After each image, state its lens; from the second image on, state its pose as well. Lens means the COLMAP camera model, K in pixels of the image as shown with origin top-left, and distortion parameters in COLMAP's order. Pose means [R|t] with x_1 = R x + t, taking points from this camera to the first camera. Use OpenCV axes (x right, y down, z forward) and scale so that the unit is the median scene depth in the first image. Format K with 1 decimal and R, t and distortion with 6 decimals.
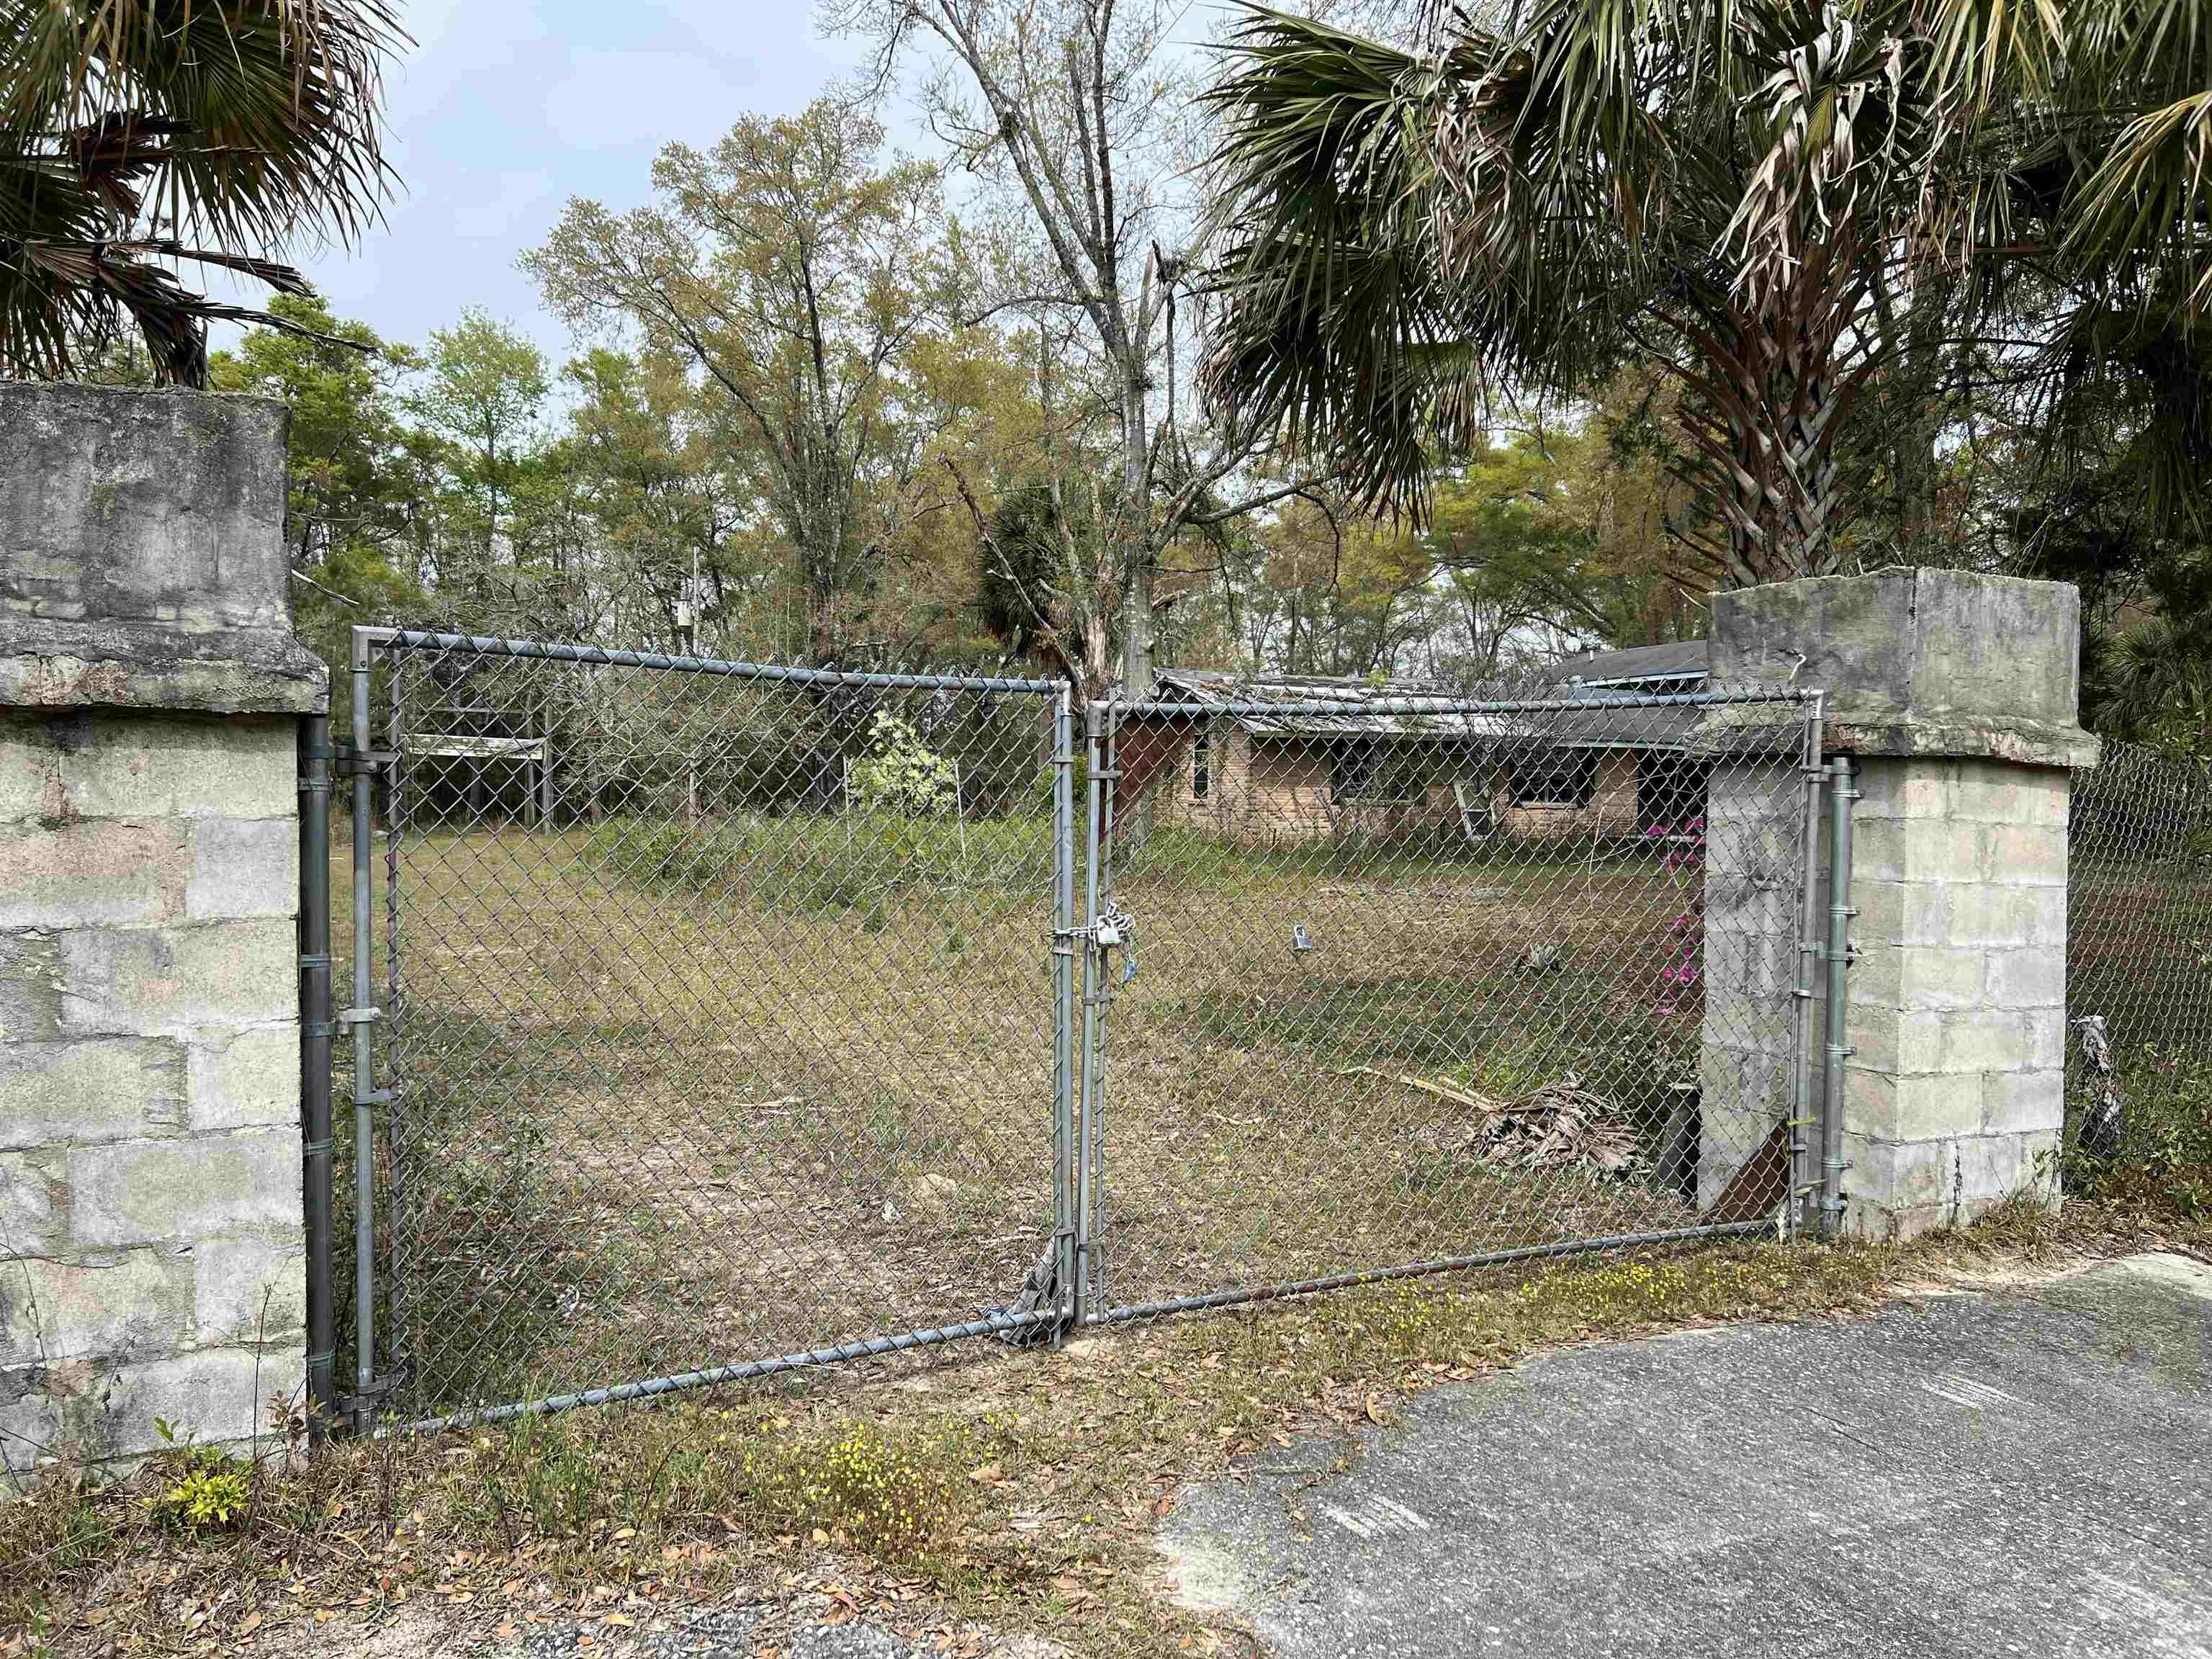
lens RADIAL K [[1654.4, 0, 1098.2], [0, 1654.4, 837.5], [0, 0, 1]] dist [0.085272, -0.108460]
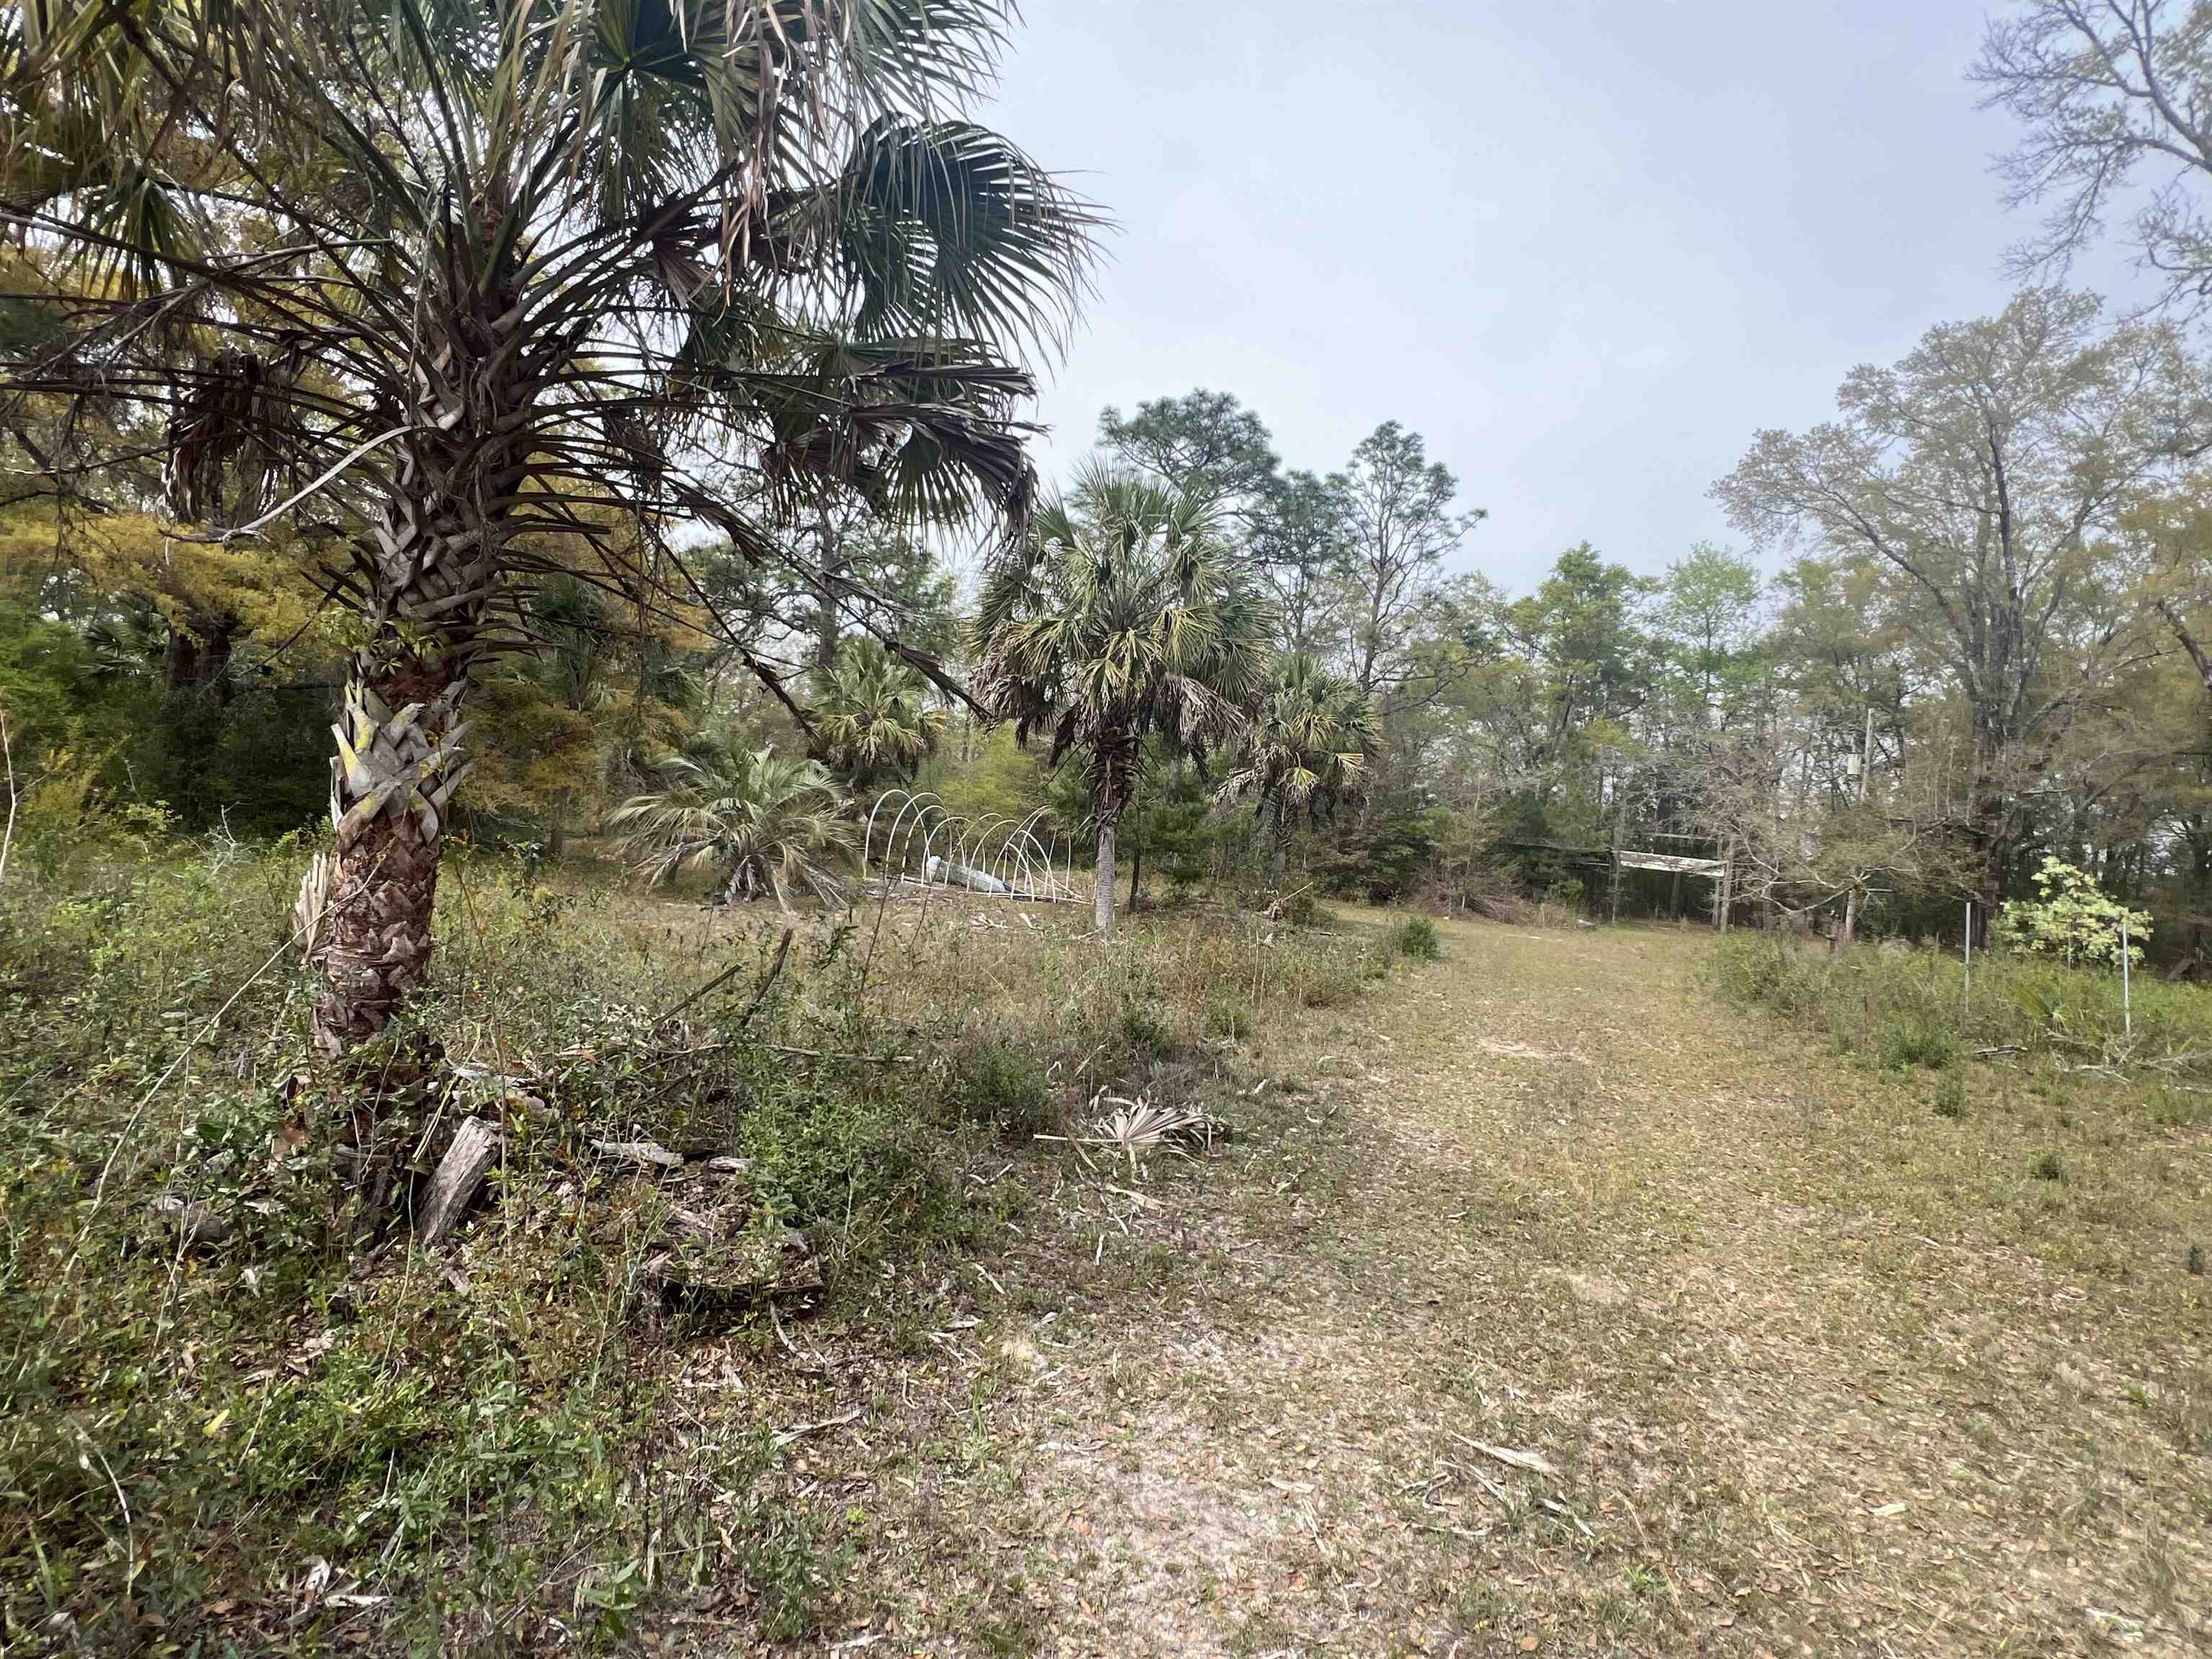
lens RADIAL K [[1102.7, 0, 1100.3], [0, 1102.7, 823.2], [0, 0, 1]] dist [-0.000043, 0.000733]
pose [[0.646648, 0.042291, -0.761615, 0.005112], [-0.105091, 0.993880, -0.034039, -0.012258], [0.755514, 0.102050, 0.647135, 0.116918]]
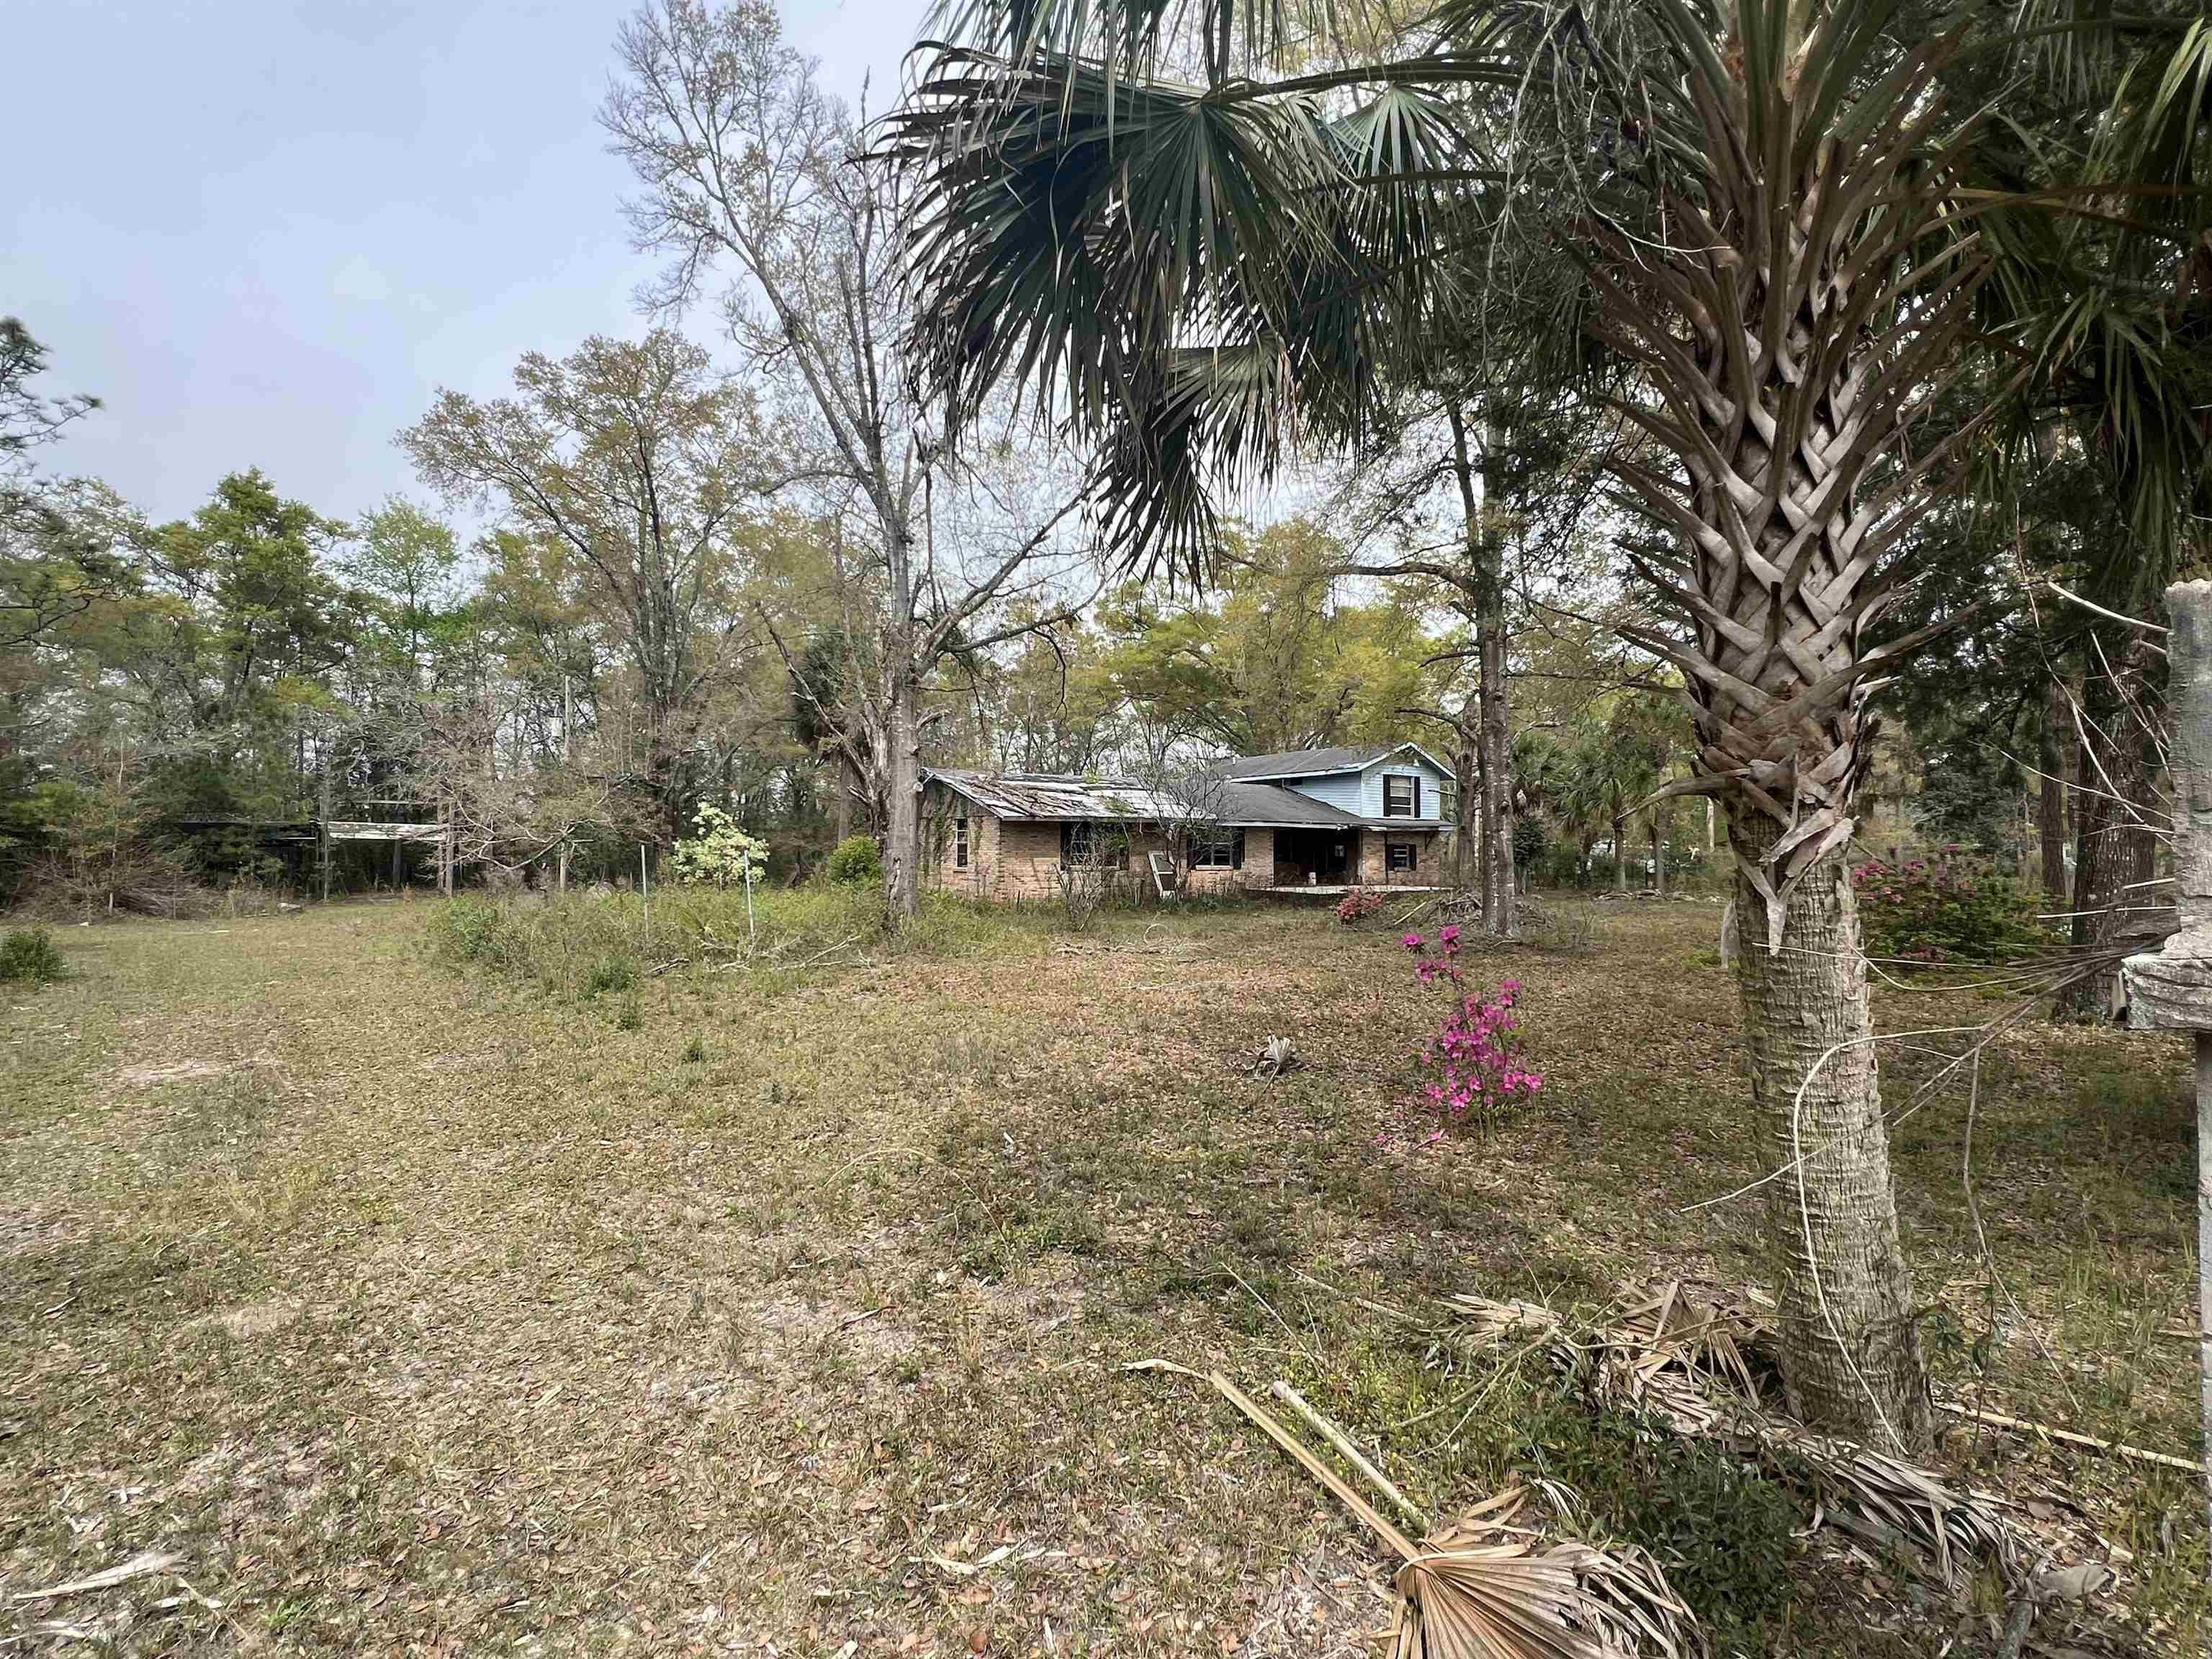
lens RADIAL K [[1099.0, 0, 1106.0], [0, 1099.0, 829.5], [0, 0, 1]] dist [-0.006387, 0.002331]
pose [[0.982567, -0.010227, 0.185627, 0.012525], [0.018785, 0.998837, -0.044405, -0.012488], [-0.184957, 0.047118, 0.981616, 0.120102]]
